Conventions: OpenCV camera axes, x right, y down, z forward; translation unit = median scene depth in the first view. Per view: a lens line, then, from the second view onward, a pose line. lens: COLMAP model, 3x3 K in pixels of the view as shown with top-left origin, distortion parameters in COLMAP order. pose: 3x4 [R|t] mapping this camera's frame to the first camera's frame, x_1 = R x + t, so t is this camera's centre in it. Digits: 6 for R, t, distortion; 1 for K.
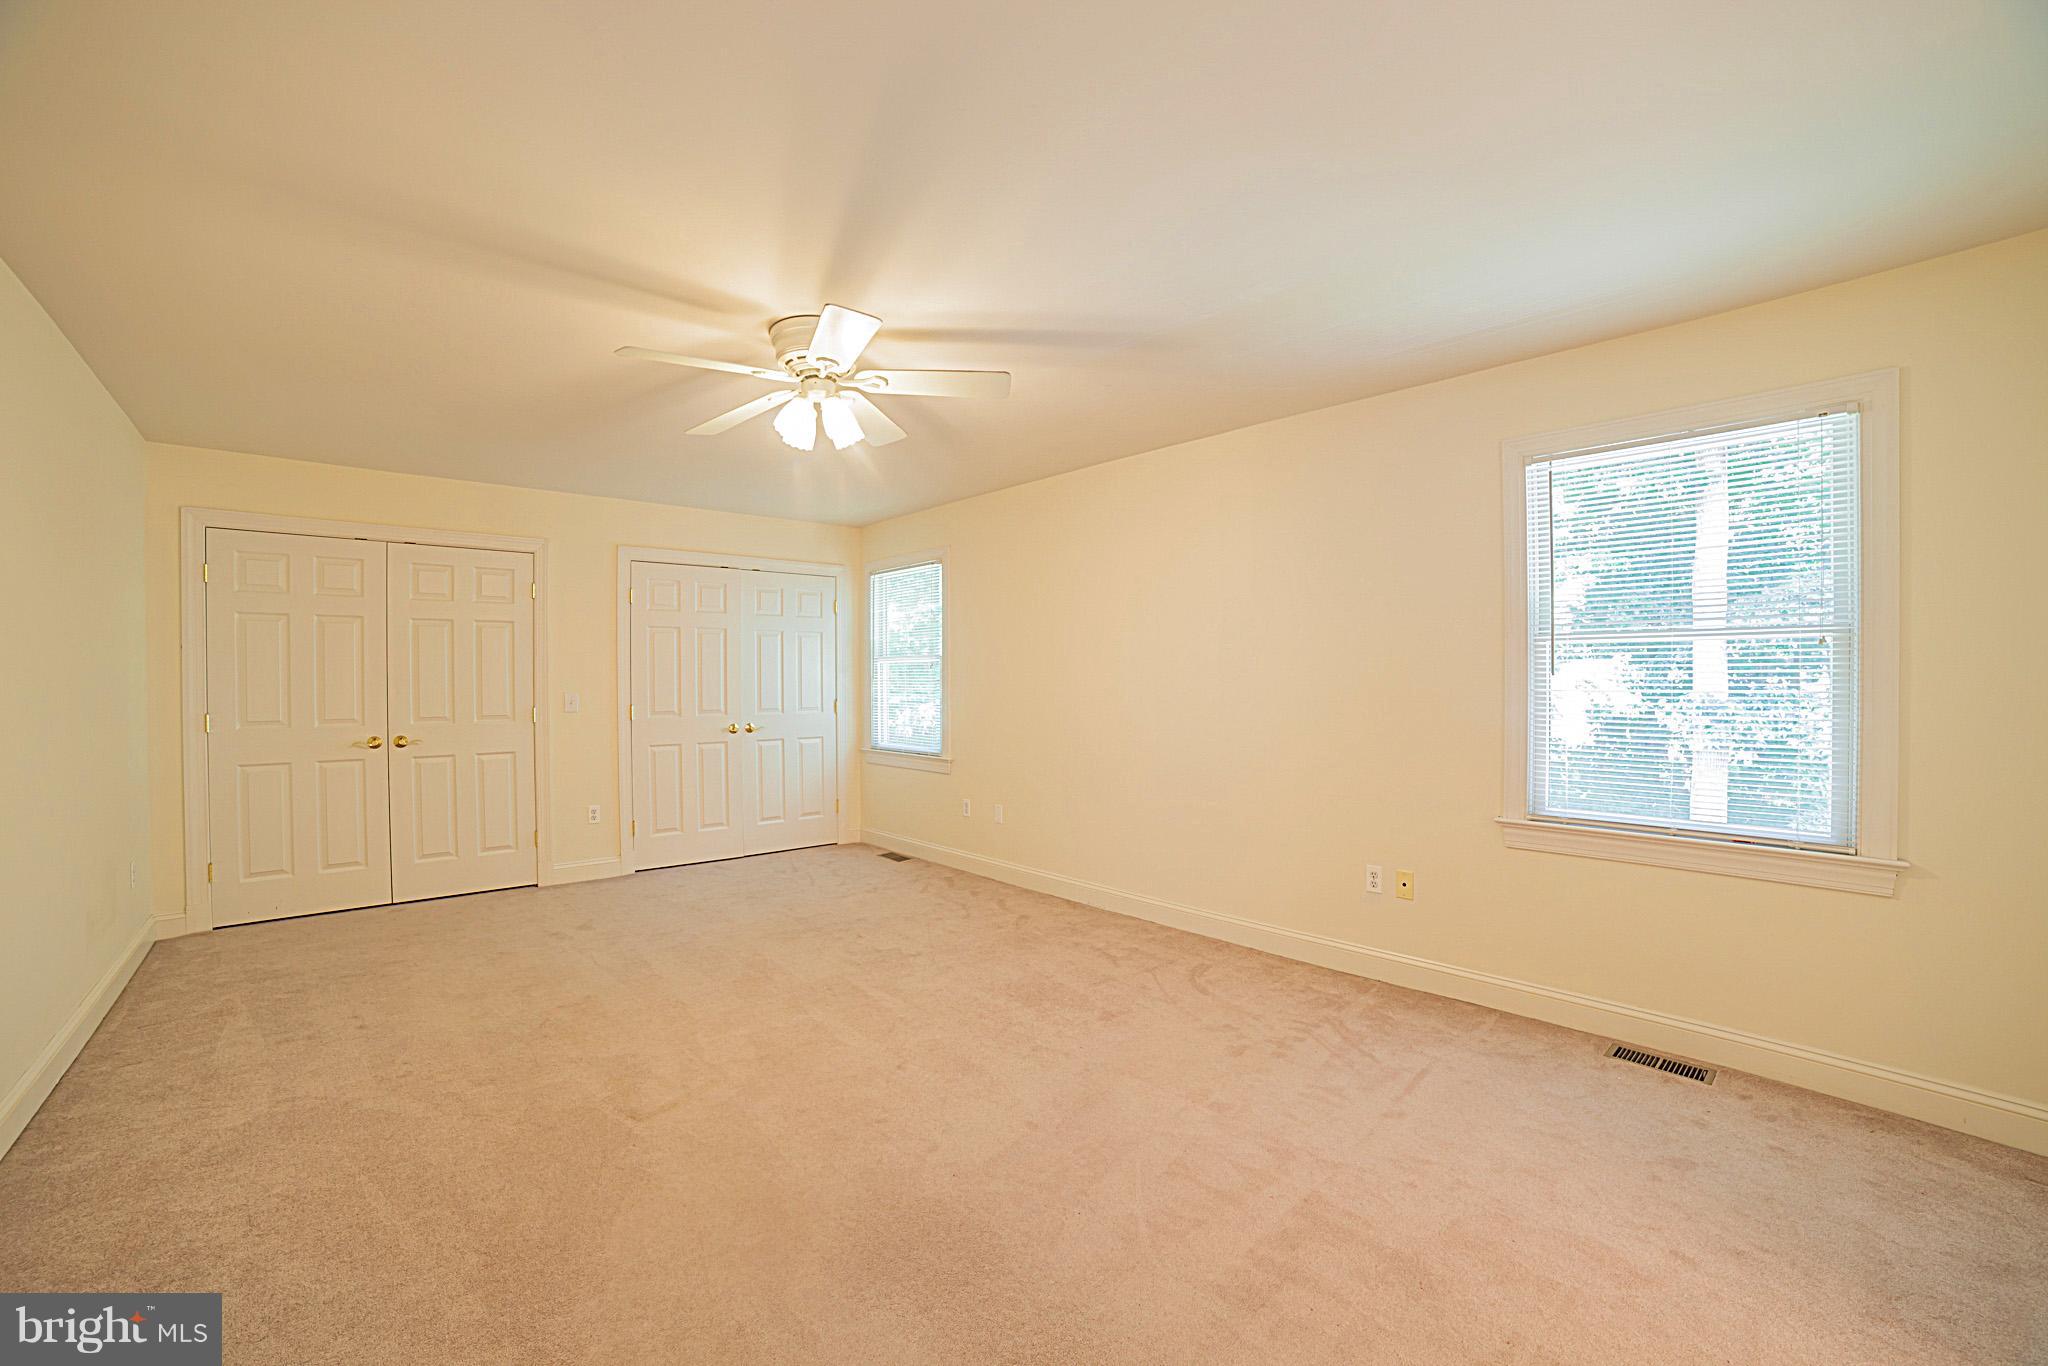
lens RADIAL K [[833.1, 0, 1015.4], [0, 833.1, 689.9], [0, 0, 1]] dist [-0.109966, 0.037812]
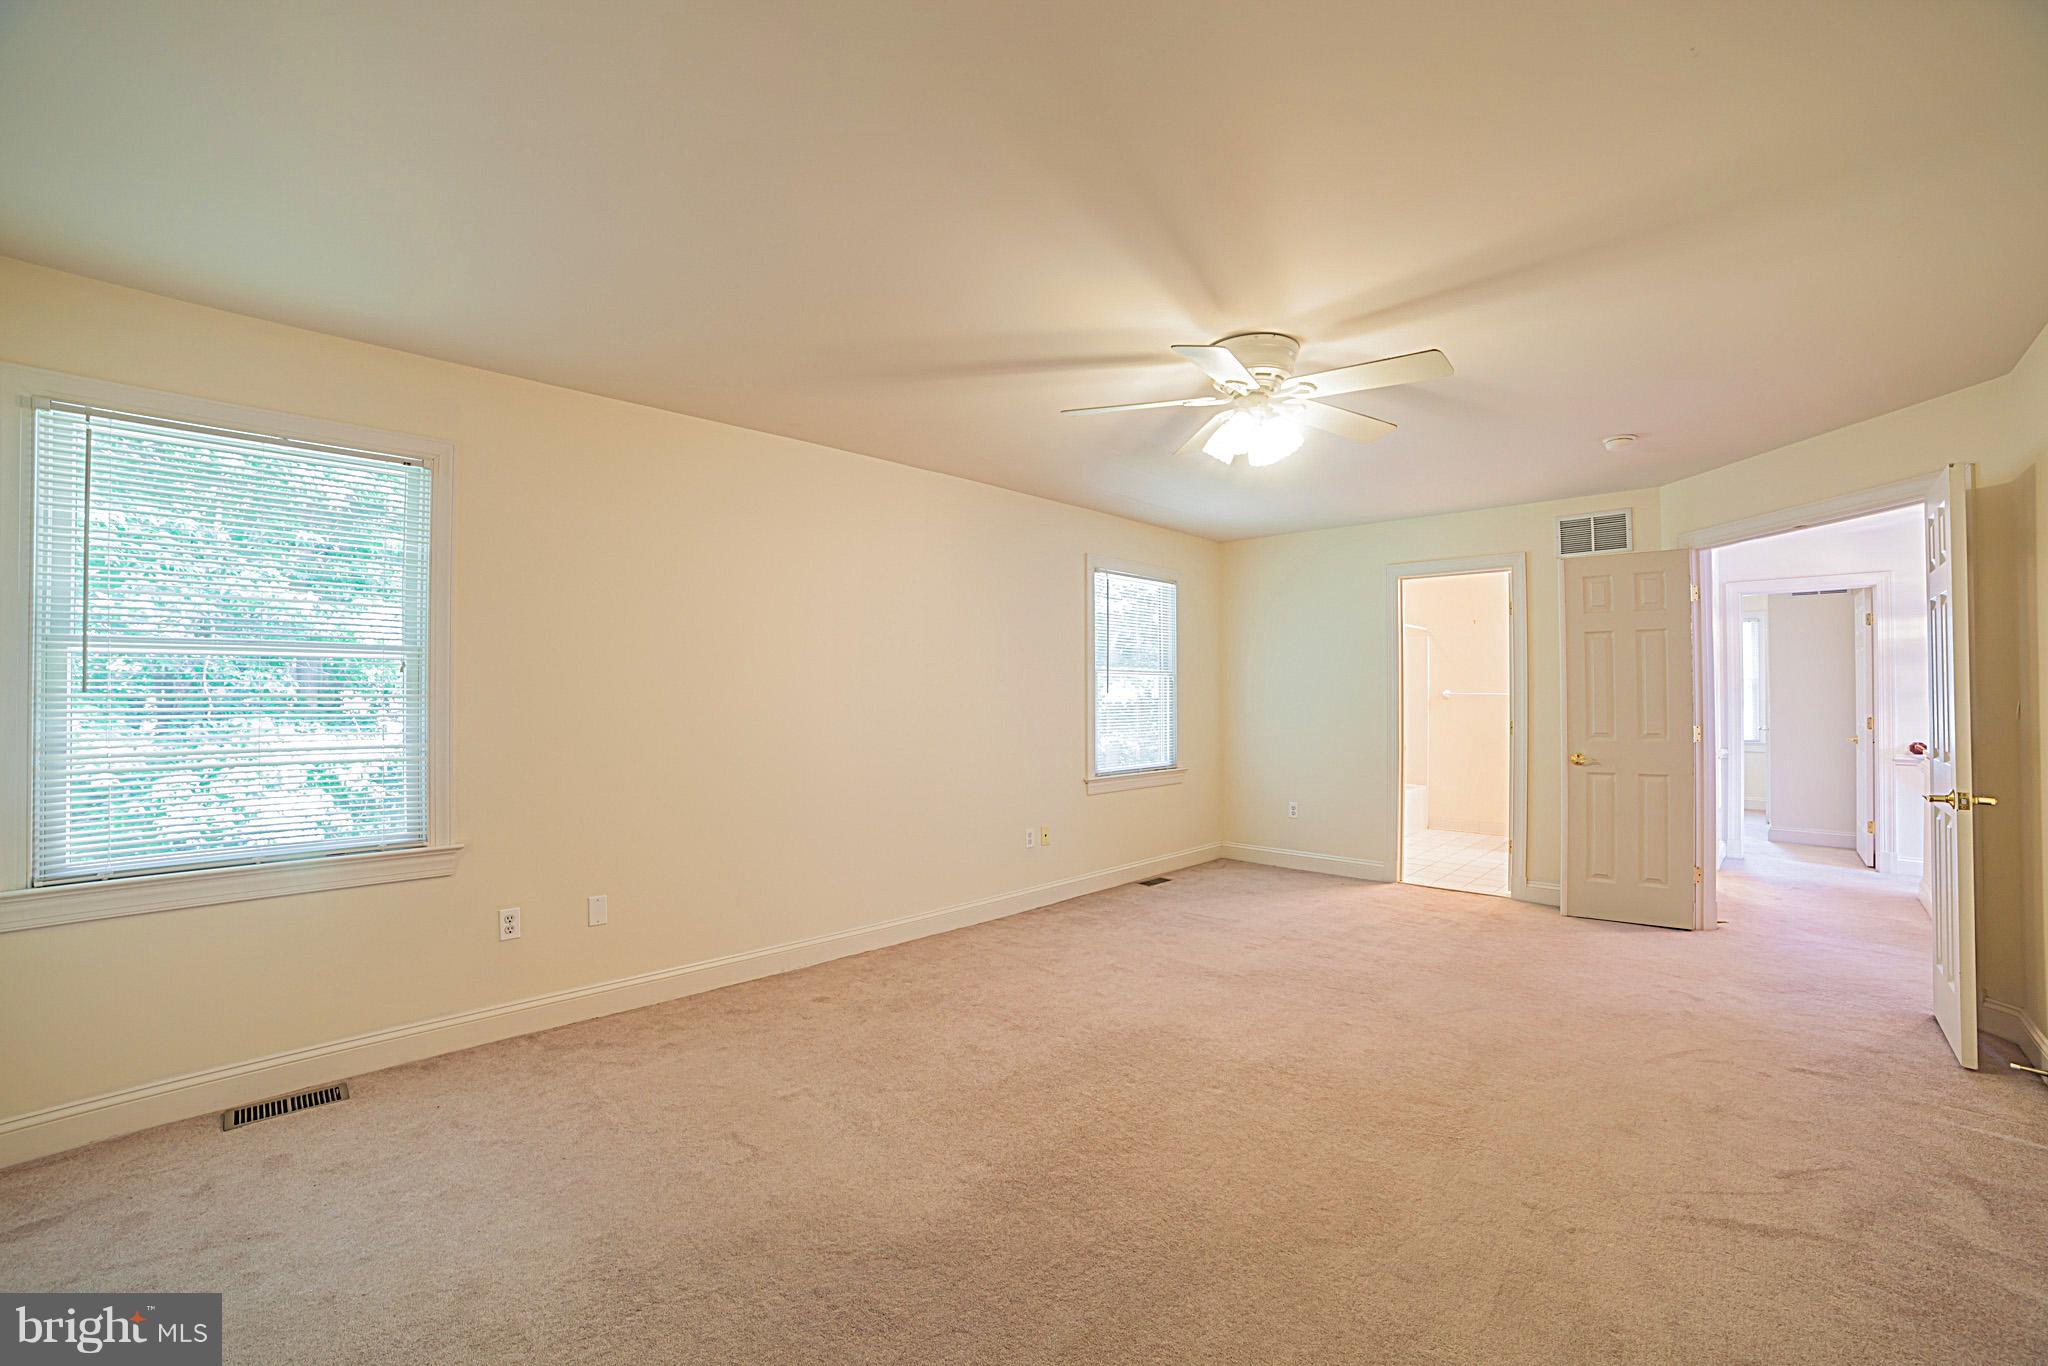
lens RADIAL K [[833.1, 0, 1015.4], [0, 833.1, 689.9], [0, 0, 1]] dist [-0.109966, 0.037812]
pose [[-0.068537, 0.009849, 0.997600, -0.810239], [0.012932, 0.999876, -0.008983, -0.008931], [-0.997565, 0.012285, -0.068656, 0.907837]]
